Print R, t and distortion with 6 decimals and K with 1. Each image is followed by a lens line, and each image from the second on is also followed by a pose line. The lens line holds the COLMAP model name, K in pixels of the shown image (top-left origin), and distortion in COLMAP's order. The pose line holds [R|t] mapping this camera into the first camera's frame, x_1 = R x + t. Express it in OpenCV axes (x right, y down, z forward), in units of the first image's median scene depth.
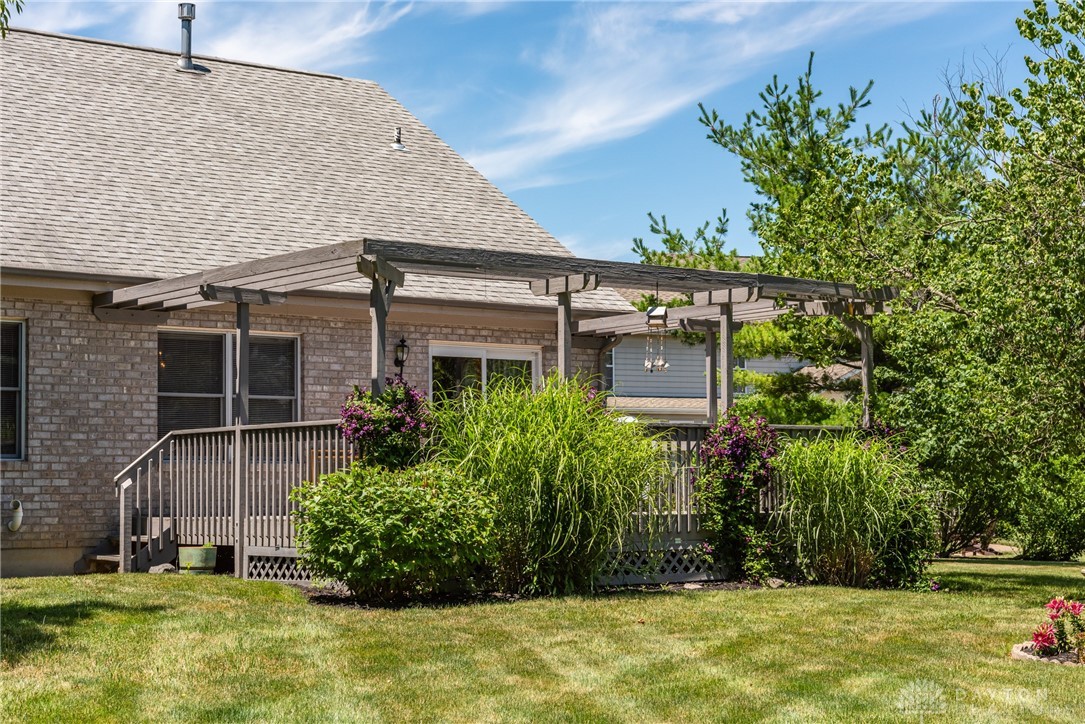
lens RADIAL K [[1891.8, 0, 542.5], [0, 1891.8, 362.0], [0, 0, 1]] dist [-0.015403, -0.071479]
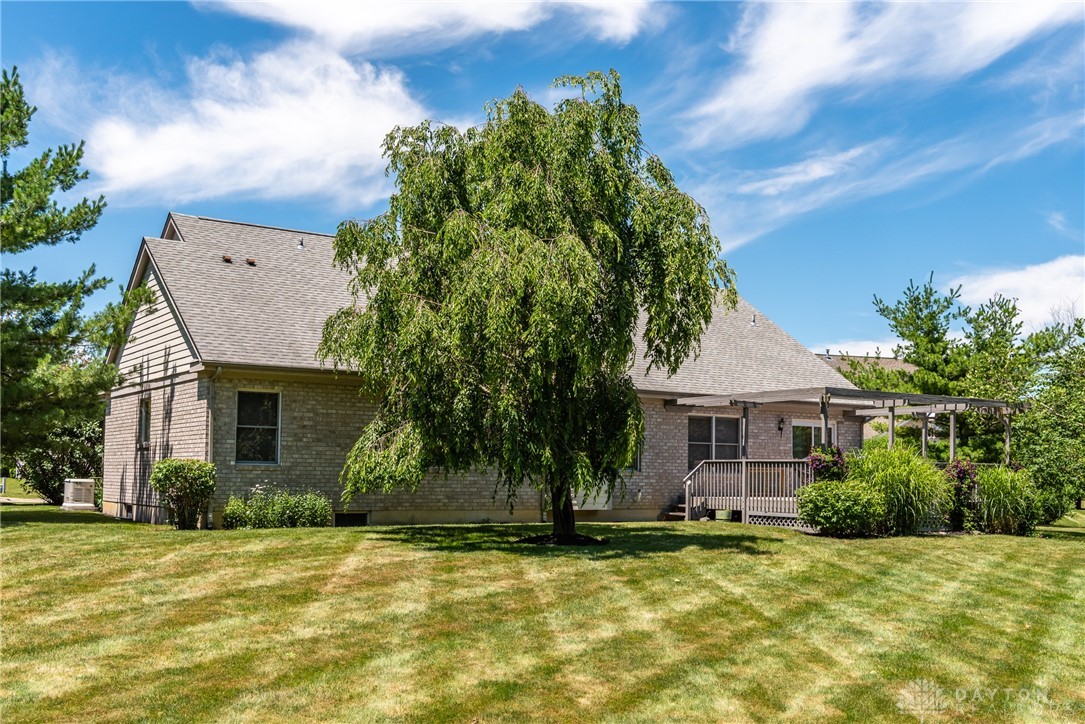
lens RADIAL K [[1143.7, 0, 542.5], [0, 1143.7, 362.0], [0, 0, 1]] dist [-0.002901, -0.006614]
pose [[0.996182, 0.014742, -0.086051, -0.270236], [-0.017027, 0.999520, -0.025880, -0.043725], [0.085629, 0.027247, 0.995955, -0.417459]]
